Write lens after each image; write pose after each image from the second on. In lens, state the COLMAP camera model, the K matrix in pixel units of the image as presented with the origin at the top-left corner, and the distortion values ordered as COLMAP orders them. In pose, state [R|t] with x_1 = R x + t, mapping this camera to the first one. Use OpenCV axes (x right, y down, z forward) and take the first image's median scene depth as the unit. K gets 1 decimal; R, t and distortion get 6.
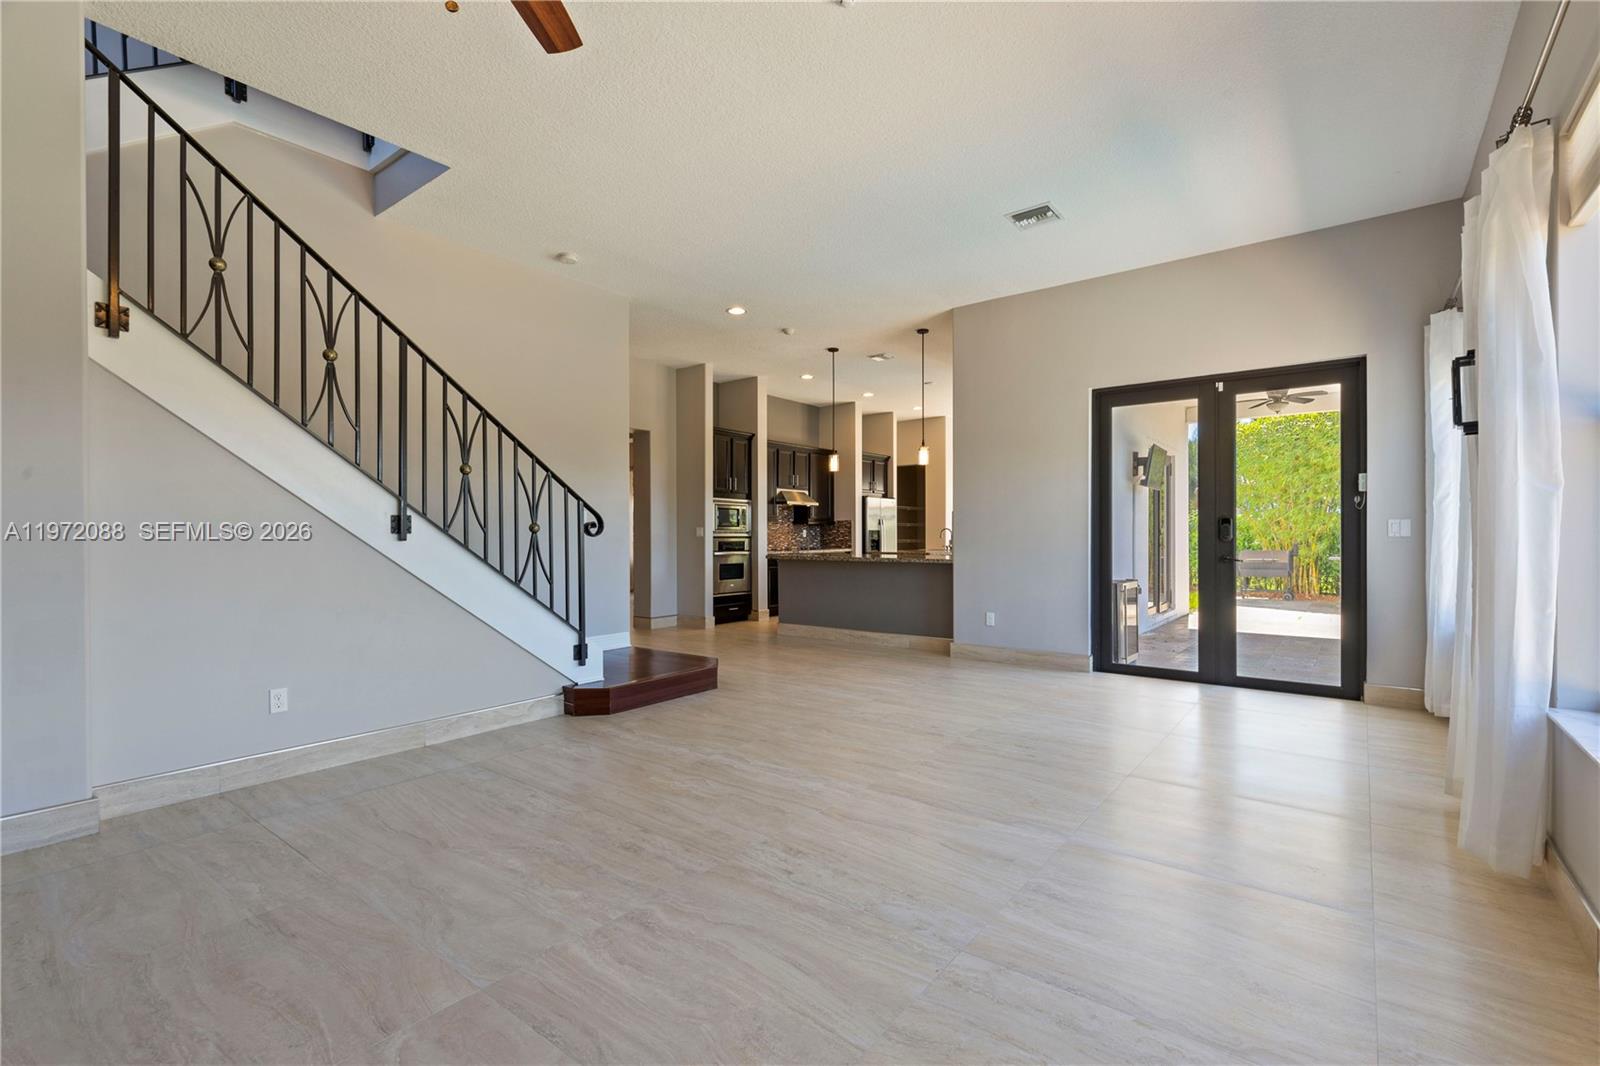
lens RADIAL K [[739.8, 0, 803.2], [0, 739.8, 531.8], [0, 0, 1]] dist [0.008709, -0.002271]
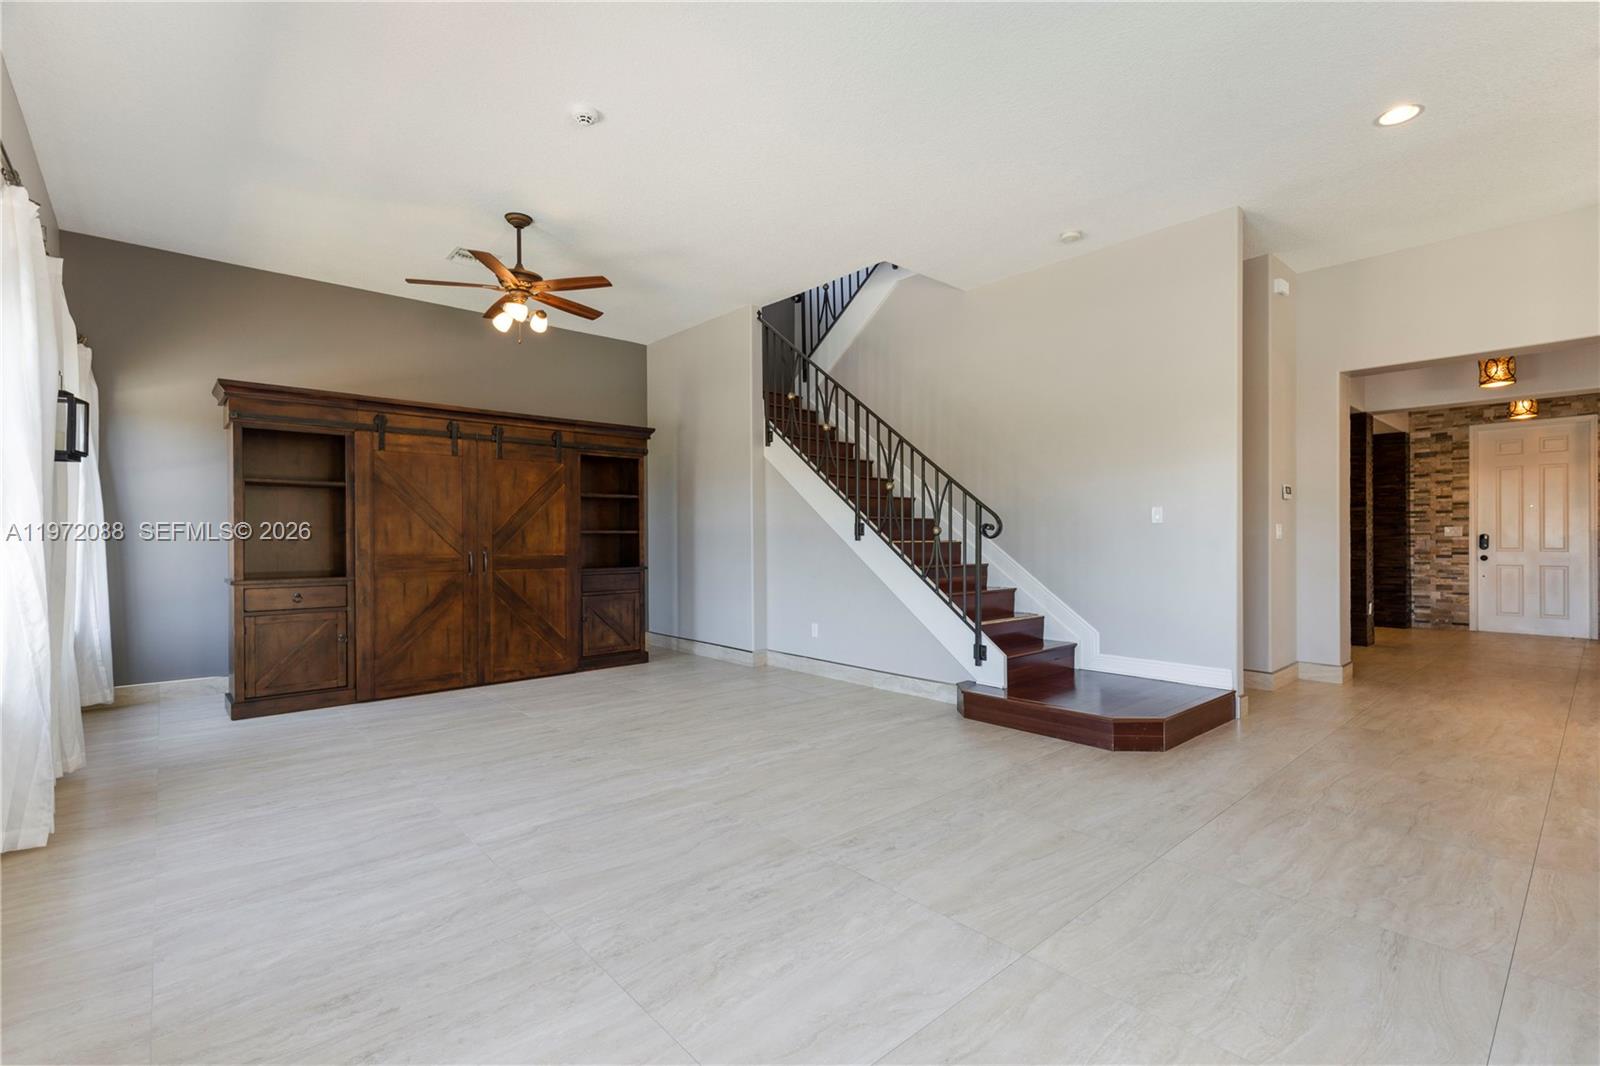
lens RADIAL K [[739.8, 0, 803.2], [0, 739.8, 541.1], [0, 0, 1]] dist [0.008709, -0.002271]
pose [[-0.218288, 0.008036, -0.975851, 0.992456], [0.011178, 0.999921, 0.005734, 0.003635], [0.975820, -0.009656, -0.218361, 1.332270]]
